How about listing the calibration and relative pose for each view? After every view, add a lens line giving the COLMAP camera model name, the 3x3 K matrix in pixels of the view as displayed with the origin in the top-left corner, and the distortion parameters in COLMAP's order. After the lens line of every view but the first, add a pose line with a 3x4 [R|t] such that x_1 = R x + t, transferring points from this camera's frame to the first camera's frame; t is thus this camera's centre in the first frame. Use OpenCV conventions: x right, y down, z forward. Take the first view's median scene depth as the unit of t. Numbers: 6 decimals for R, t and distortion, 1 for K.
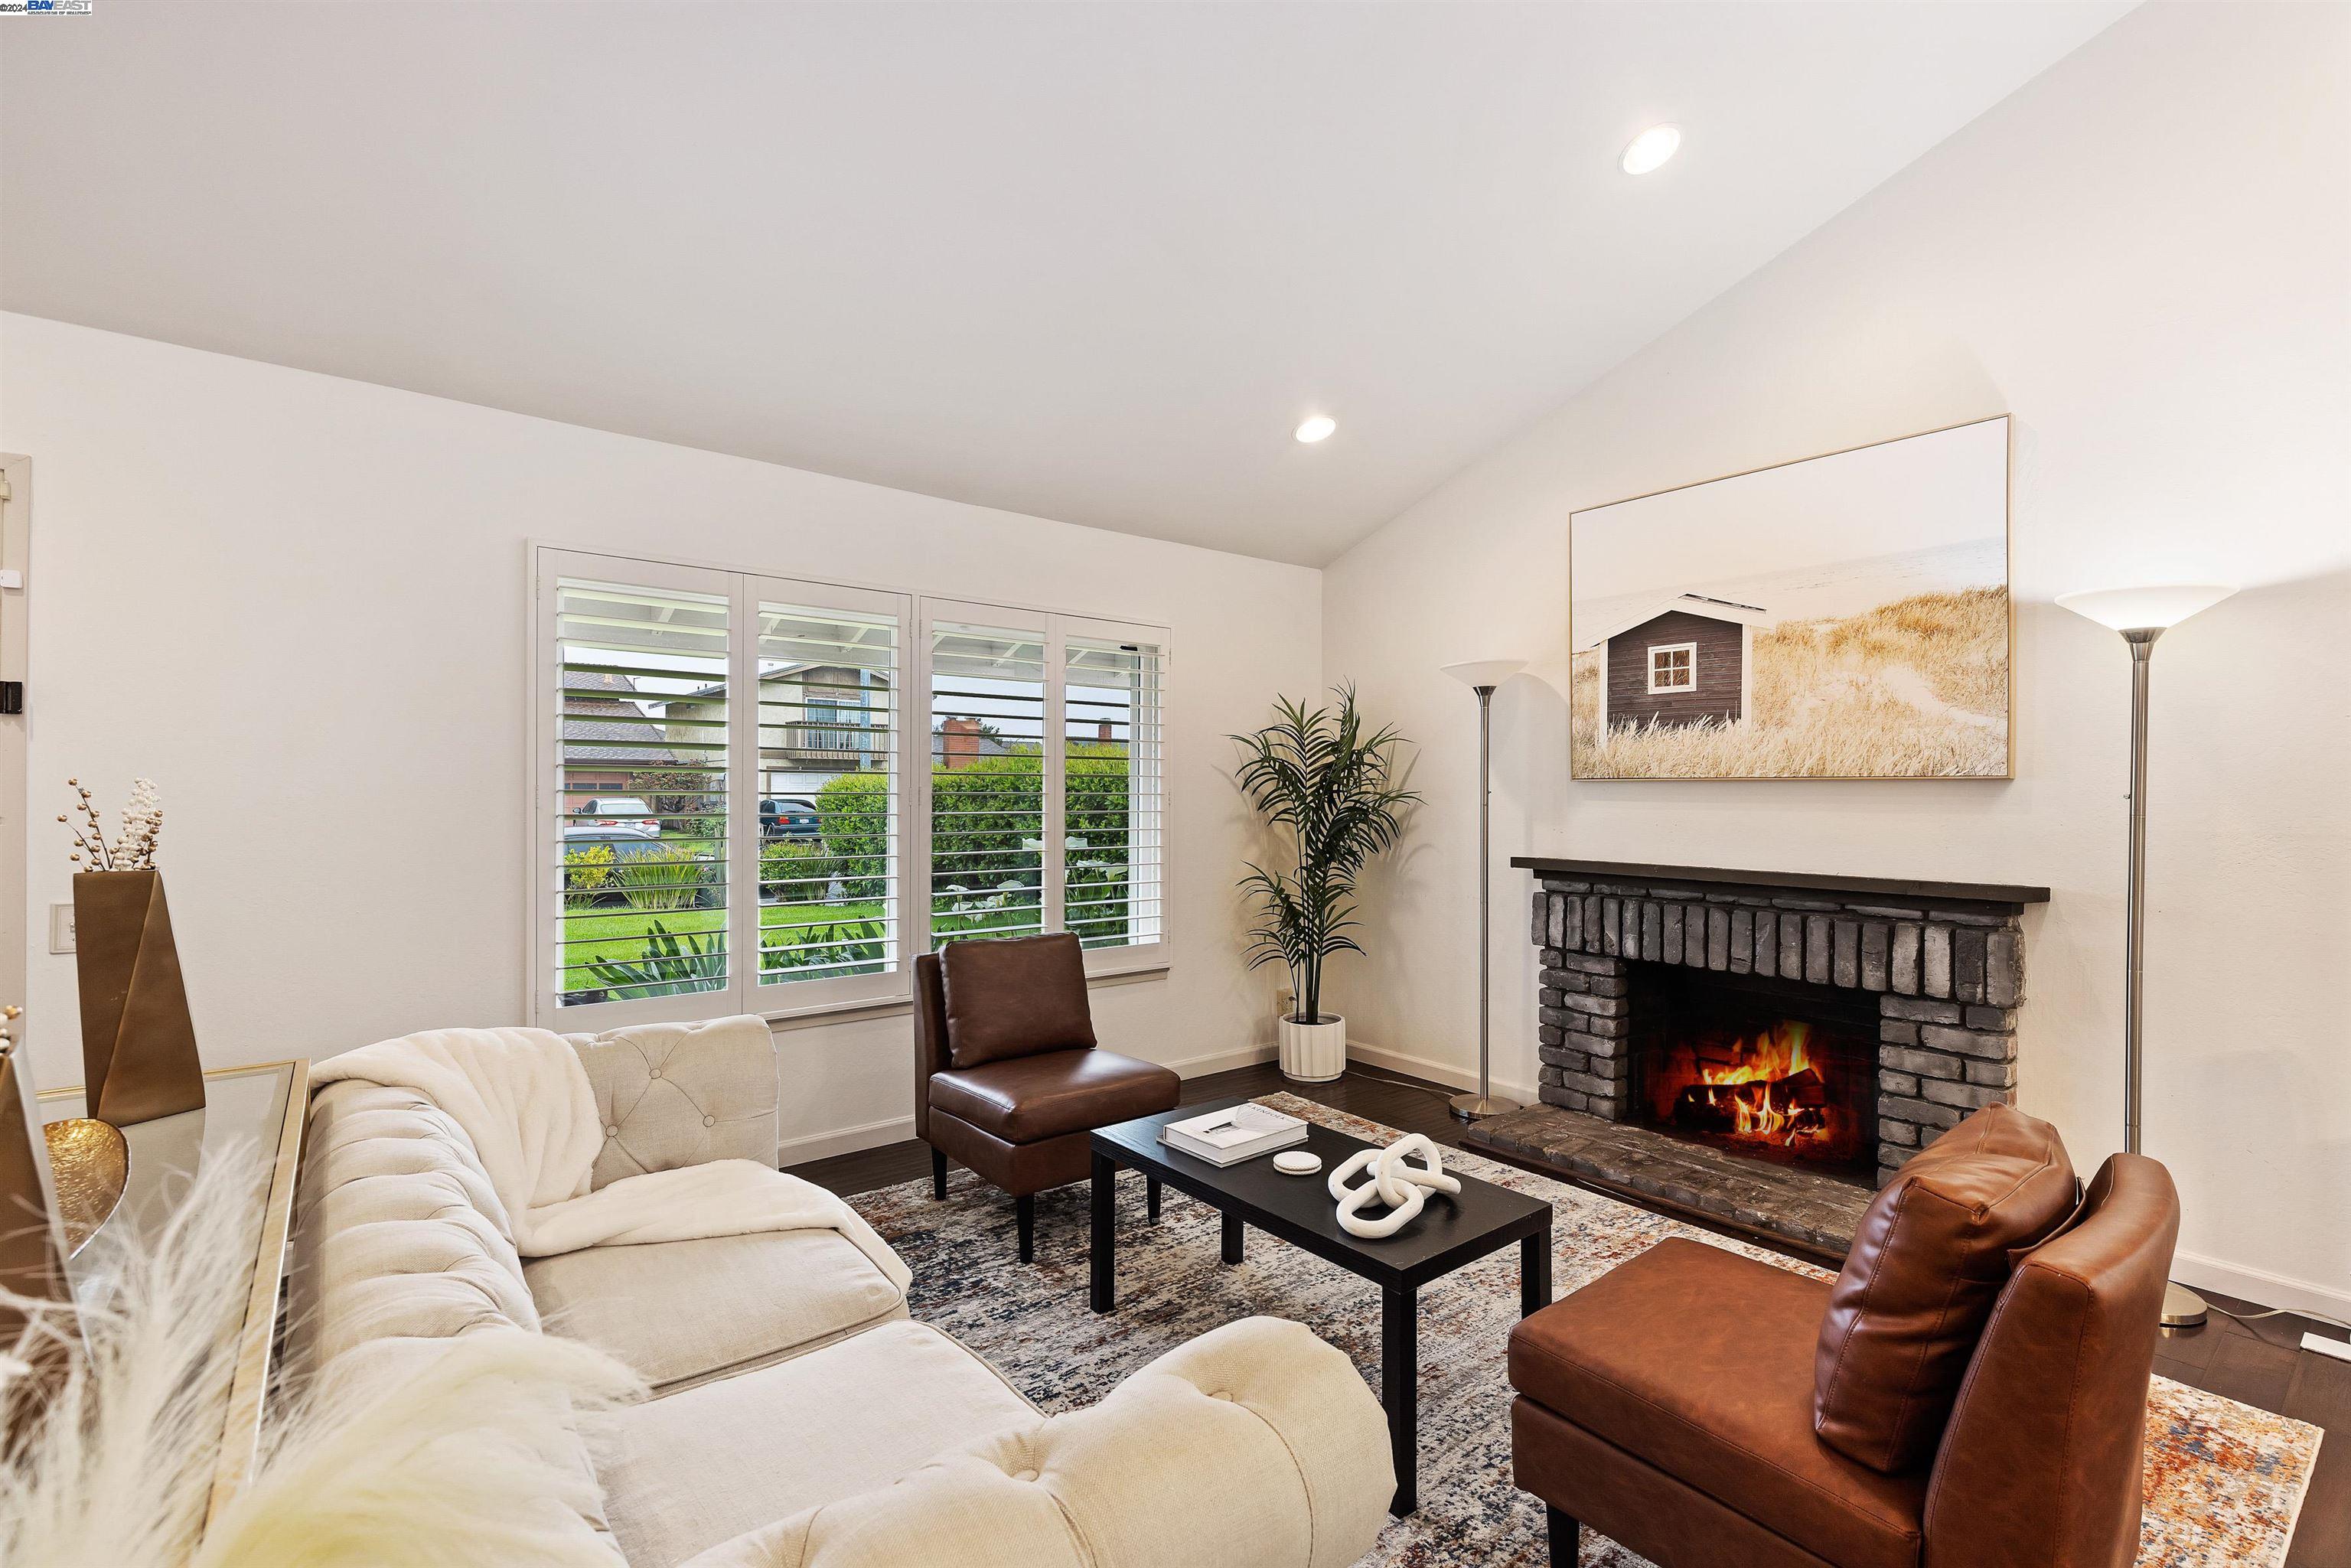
lens RADIAL K [[1061.2, 0, 1202.8], [0, 1061.2, 782.5], [0, 0, 1]] dist [0.000520, 0.000053]
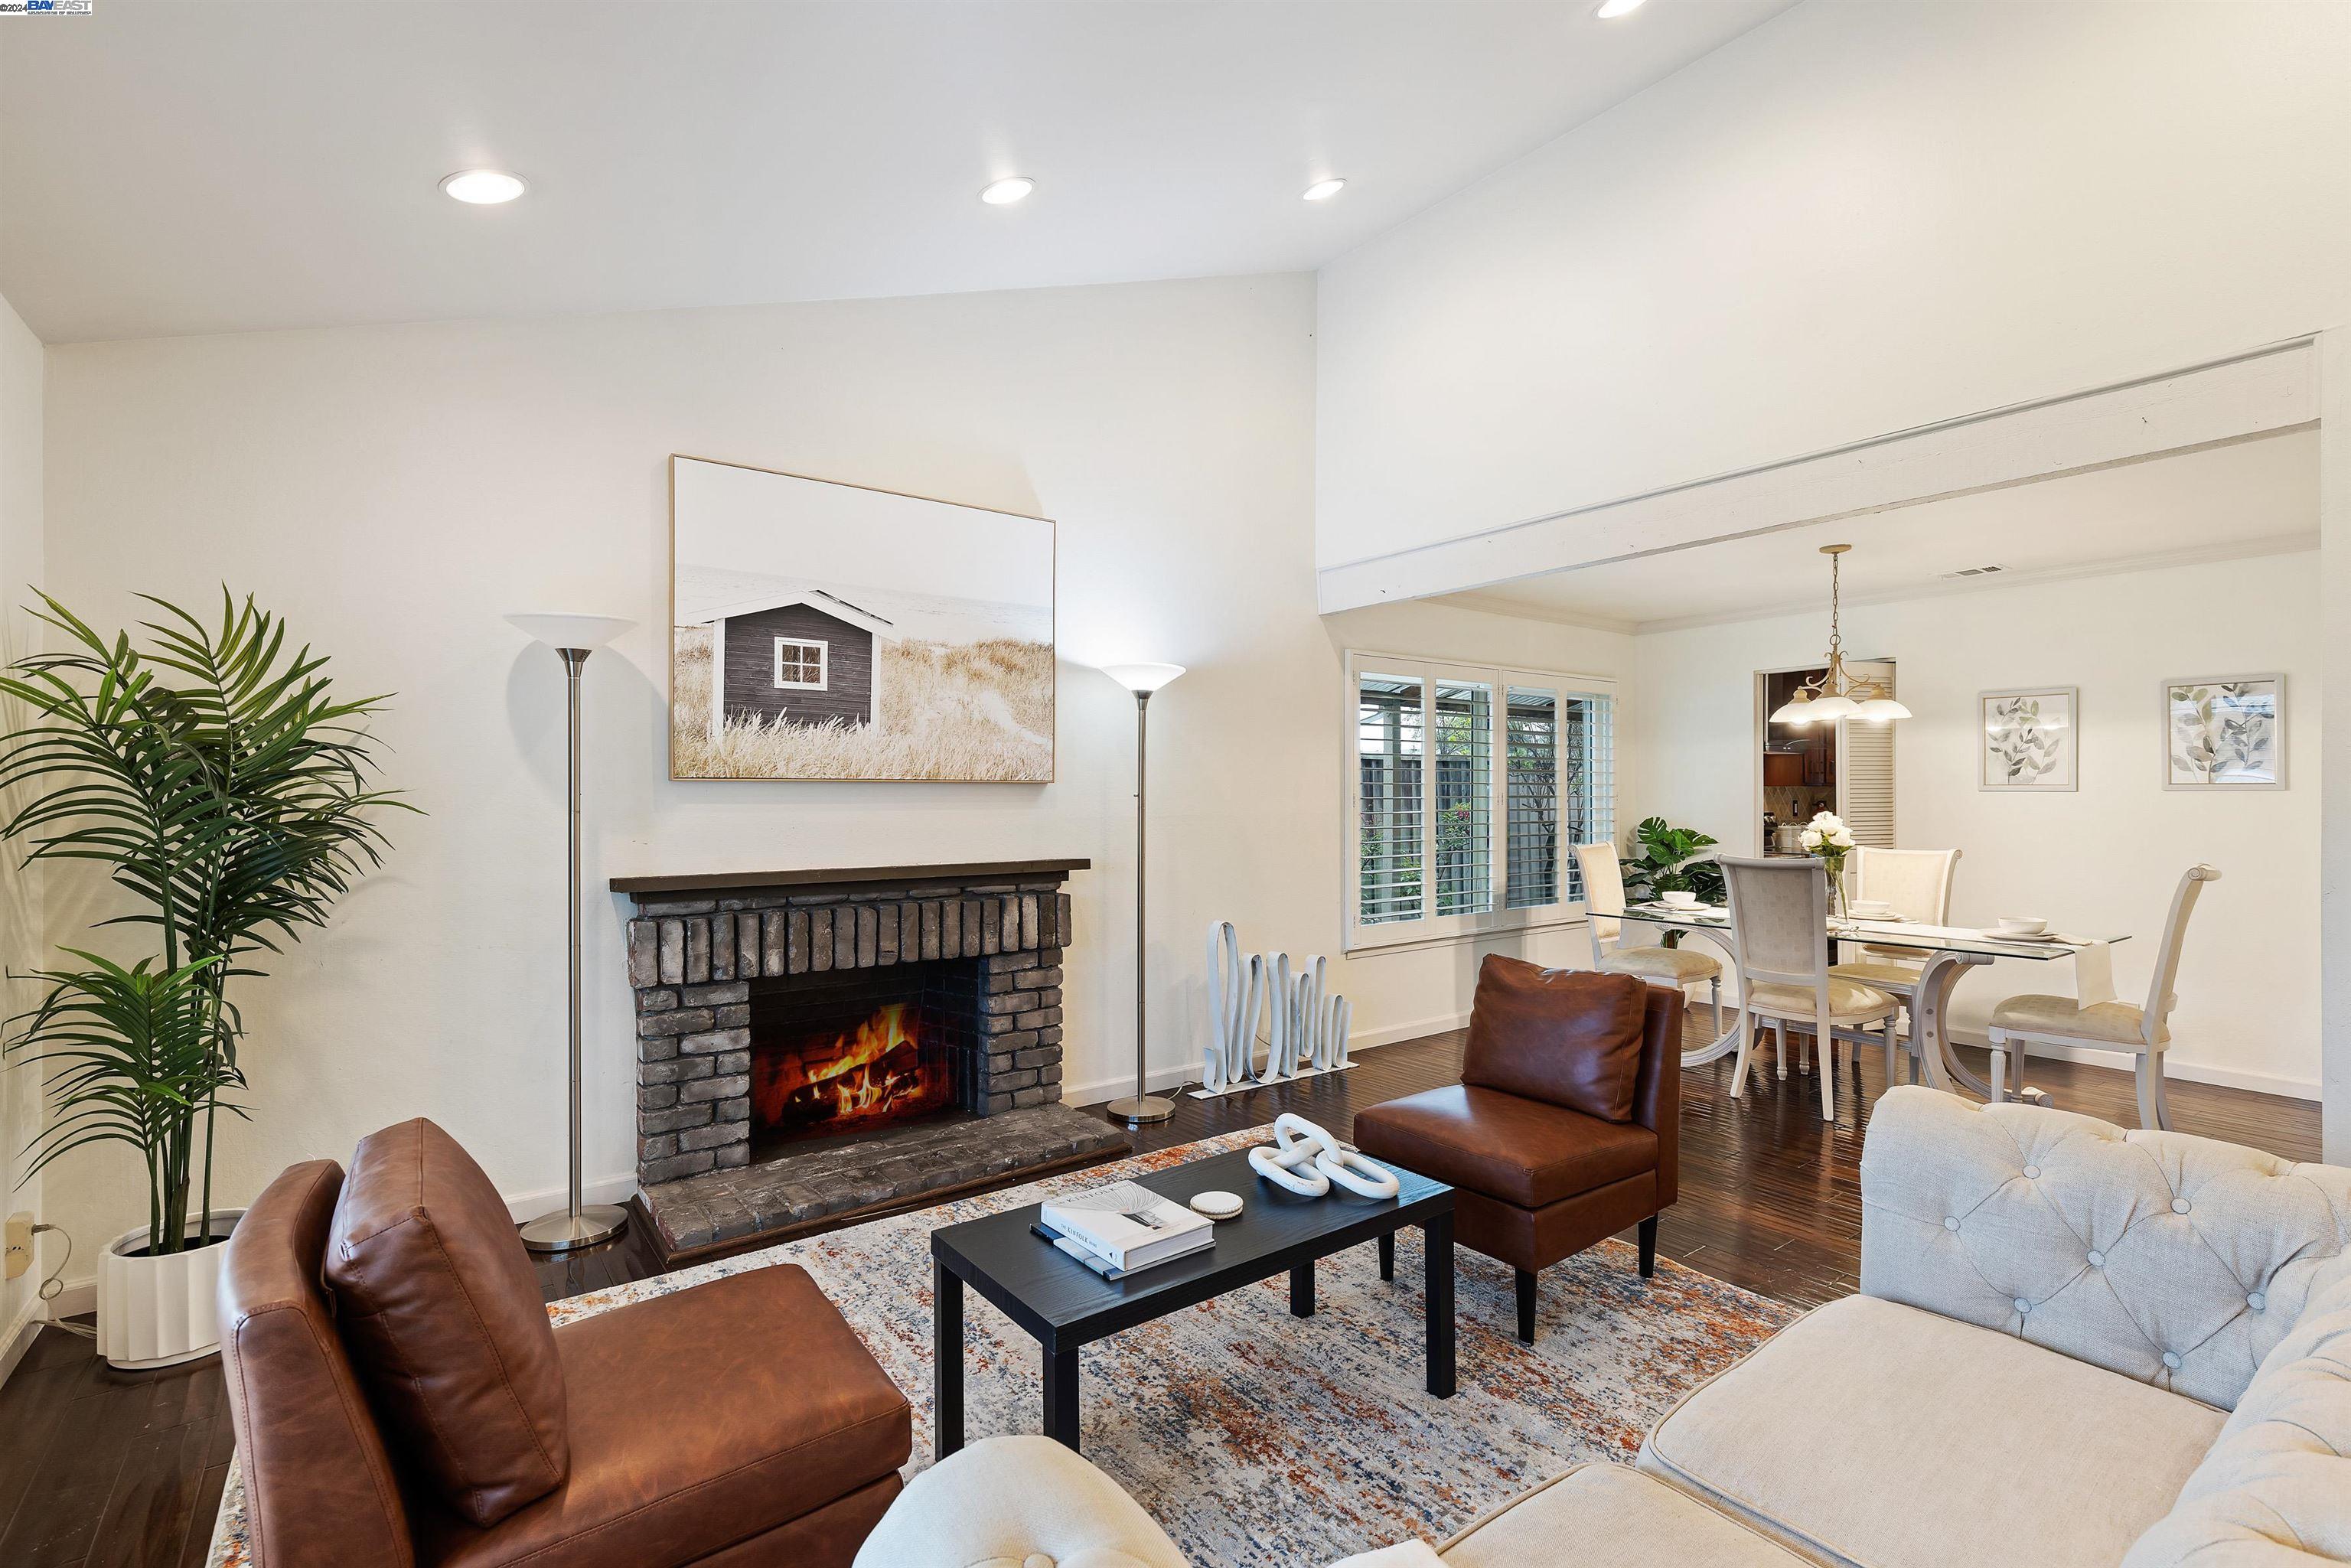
lens RADIAL K [[1061.2, 0, 1202.8], [0, 1061.2, 782.5], [0, 0, 1]] dist [0.000520, 0.000053]
pose [[0.027841, 0.008827, 0.999573, -0.519020], [-0.006070, 0.999944, -0.008661, 0.005546], [-0.999594, -0.005826, 0.027893, 0.632823]]
